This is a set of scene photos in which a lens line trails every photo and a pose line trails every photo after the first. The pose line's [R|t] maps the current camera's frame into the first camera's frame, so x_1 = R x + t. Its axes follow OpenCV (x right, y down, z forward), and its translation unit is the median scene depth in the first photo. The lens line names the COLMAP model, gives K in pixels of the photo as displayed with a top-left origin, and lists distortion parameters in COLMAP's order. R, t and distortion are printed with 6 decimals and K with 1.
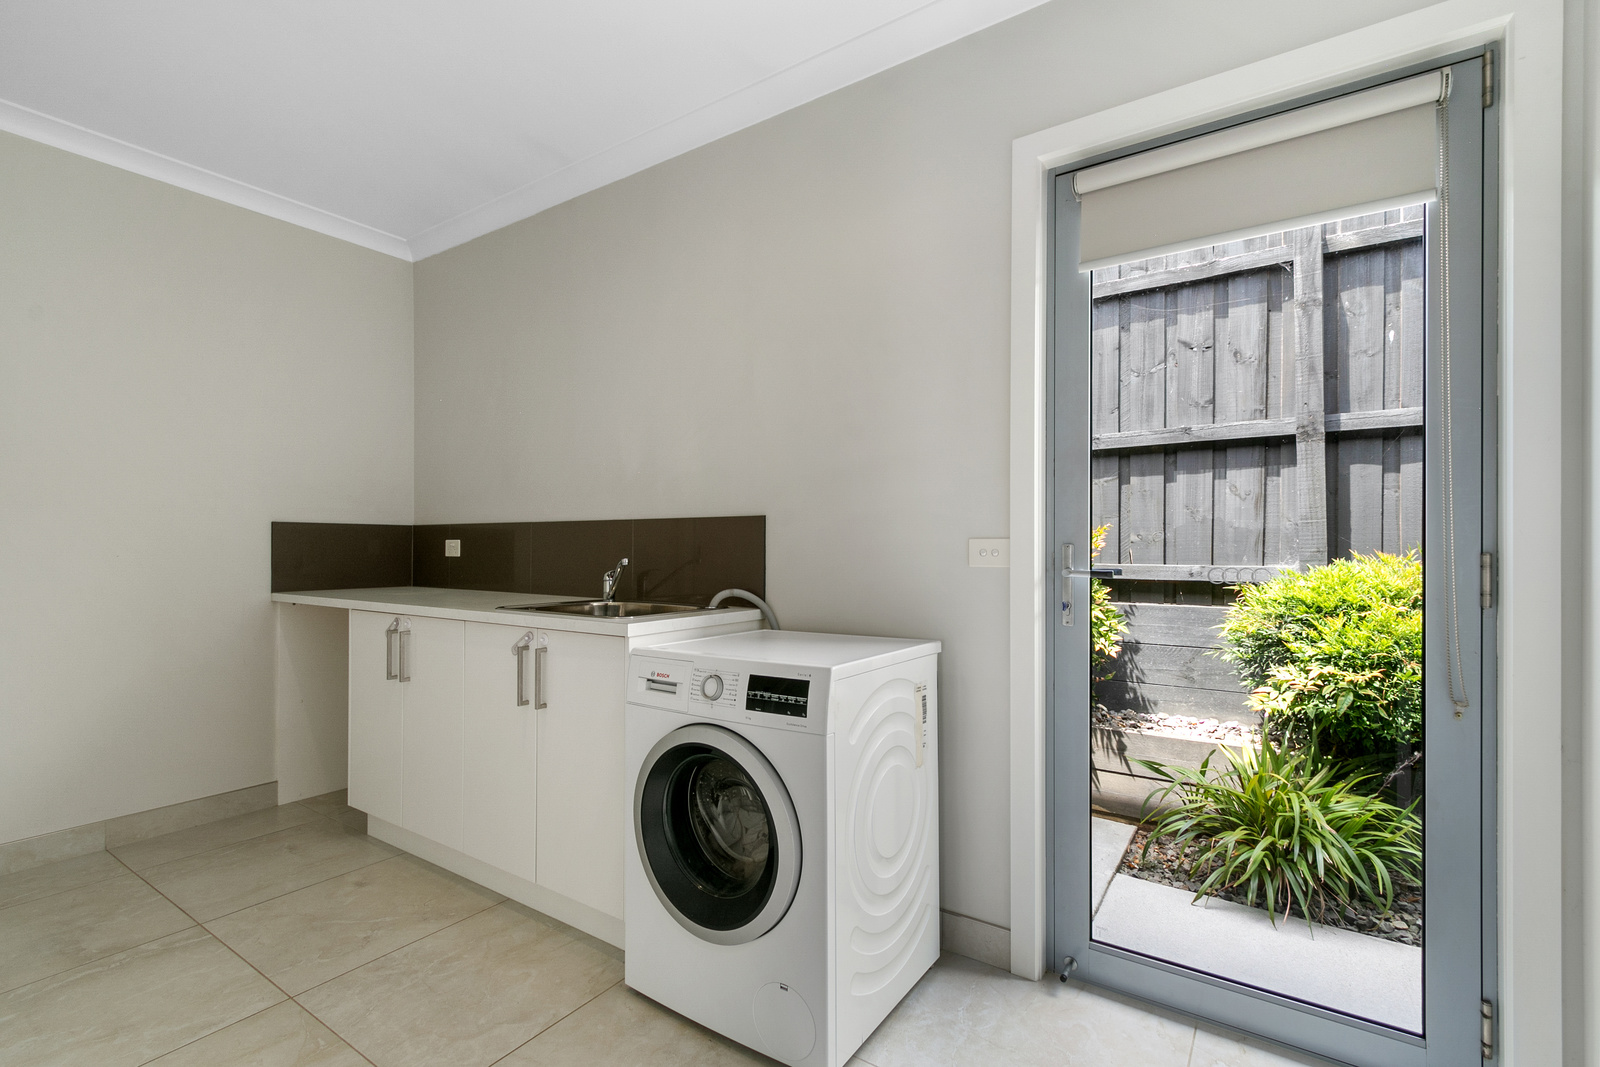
lens RADIAL K [[729.7, 0, 800.0], [0, 729.7, 533.5], [0, 0, 1]] dist [-0.000264, -0.000010]
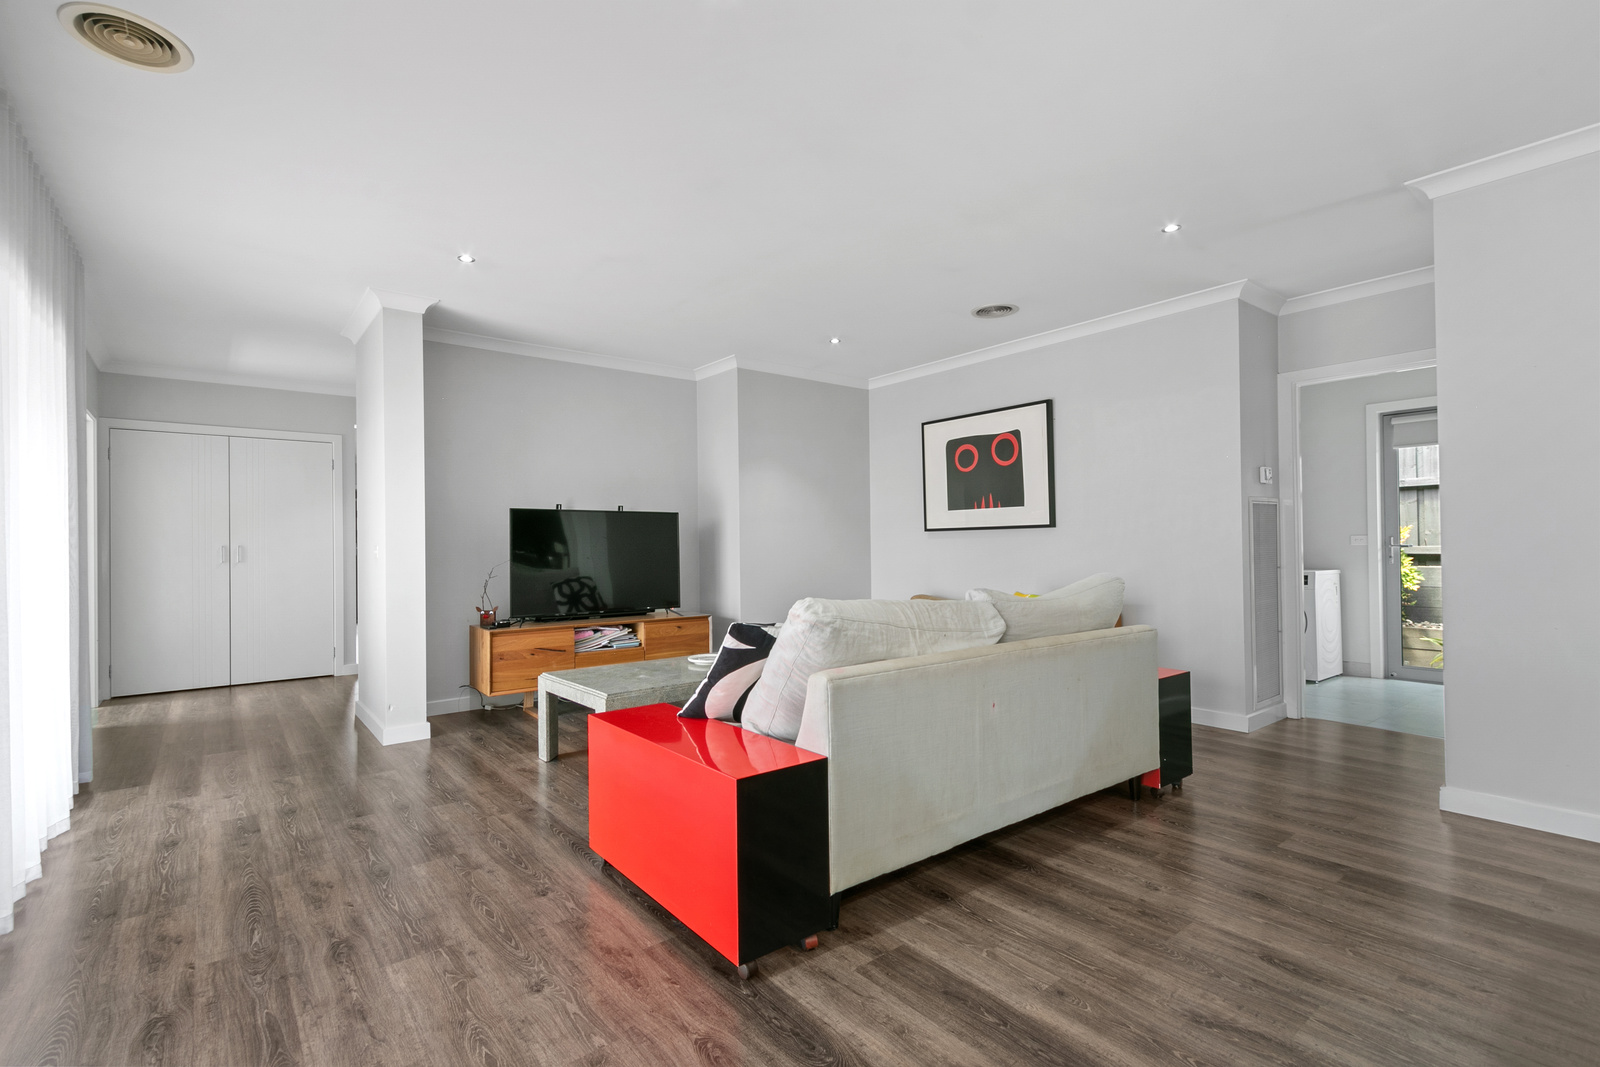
lens RADIAL K [[744.9, 0, 800.0], [0, 744.9, 533.5], [0, 0, 1]] dist [0.000085, 0.000015]
pose [[0.954829, -0.018629, -0.296573, -1.014896], [0.019831, 0.999803, 0.001044, -0.050027], [0.296495, -0.006878, 0.955010, -2.575587]]
